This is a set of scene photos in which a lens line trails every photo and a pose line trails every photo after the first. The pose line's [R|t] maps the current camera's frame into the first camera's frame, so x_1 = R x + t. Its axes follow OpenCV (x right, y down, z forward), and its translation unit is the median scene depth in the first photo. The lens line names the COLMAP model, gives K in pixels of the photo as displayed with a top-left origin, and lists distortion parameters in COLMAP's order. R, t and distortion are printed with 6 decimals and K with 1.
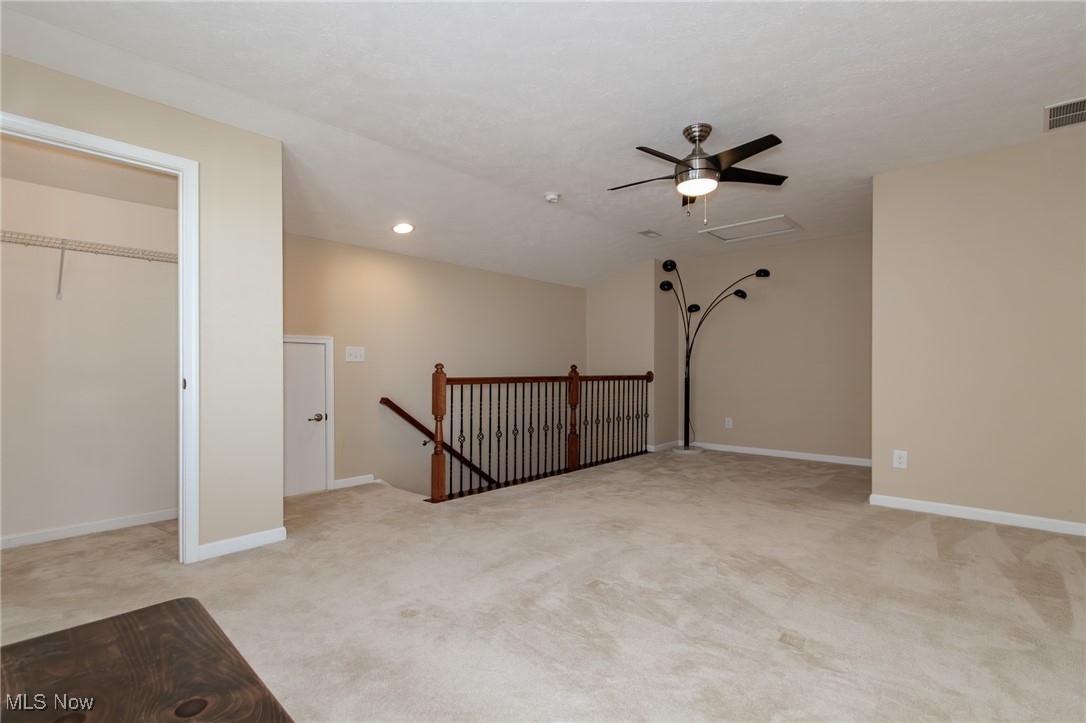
lens RADIAL K [[511.2, 0, 538.0], [0, 511.2, 369.6], [0, 0, 1]] dist [0.006317, -0.004783]
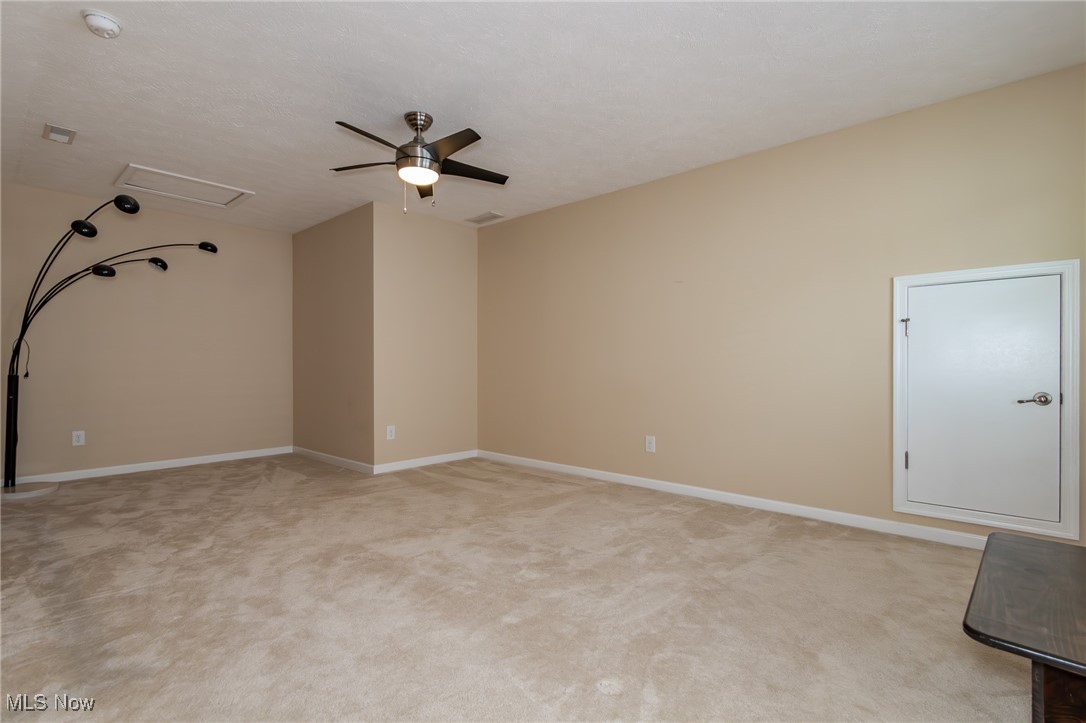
lens RADIAL K [[511.2, 0, 541.4], [0, 511.2, 358.5], [0, 0, 1]] dist [0.006317, -0.004783]
pose [[-0.008782, 0.017573, 0.999807, -0.536107], [0.000625, 0.999845, -0.017569, 0.013116], [-0.999961, 0.000471, -0.008792, 0.606376]]
